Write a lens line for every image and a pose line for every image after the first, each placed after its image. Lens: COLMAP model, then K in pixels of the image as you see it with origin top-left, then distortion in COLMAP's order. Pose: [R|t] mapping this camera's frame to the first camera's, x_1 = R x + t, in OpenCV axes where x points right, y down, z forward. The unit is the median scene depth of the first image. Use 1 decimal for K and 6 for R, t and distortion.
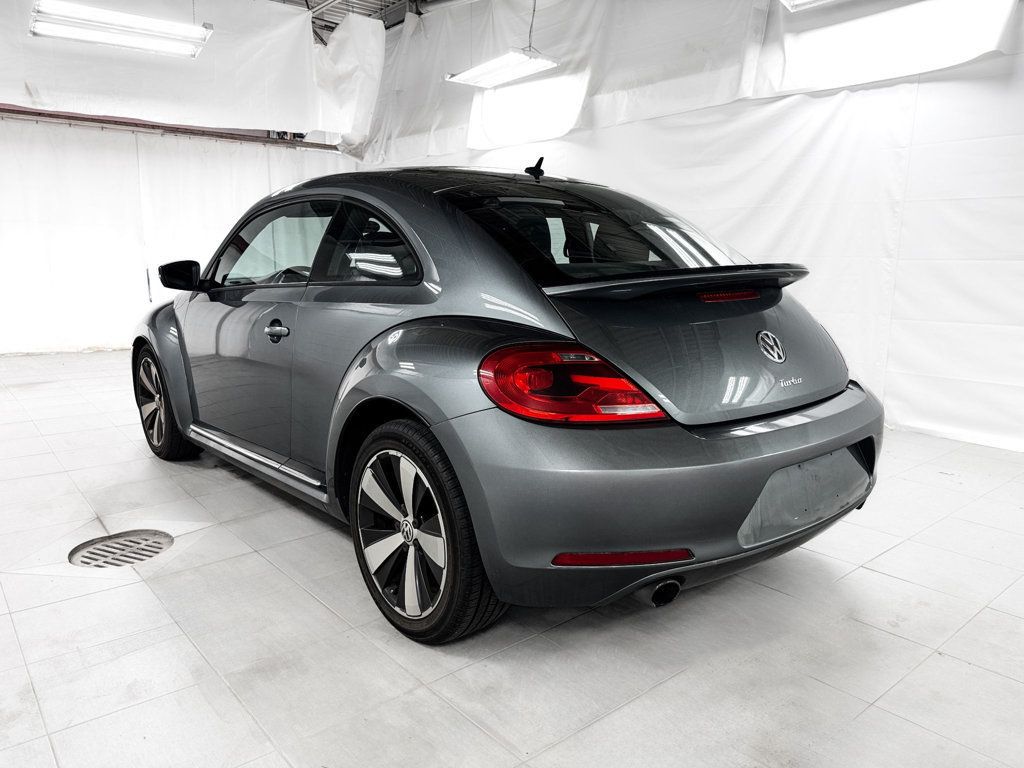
lens RADIAL K [[714.9, 0, 512.0], [0, 714.9, 384.0], [0, 0, 1]] dist [0.033521, -0.056878]
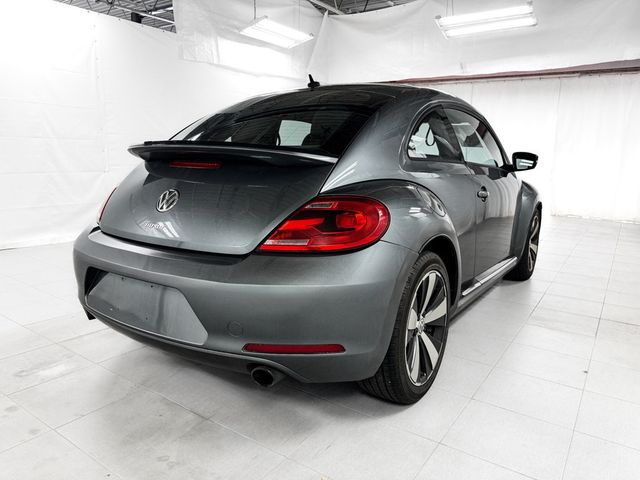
lens RADIAL K [[446.8, 0, 320.0], [0, 446.8, 240.0], [0, 0, 1]] dist [0.033521, -0.056878]
pose [[0.276920, 0.185127, -0.942891, 0.503482], [-0.191843, 0.972161, 0.134531, -0.059453], [0.941547, 0.143632, 0.304727, 0.406120]]
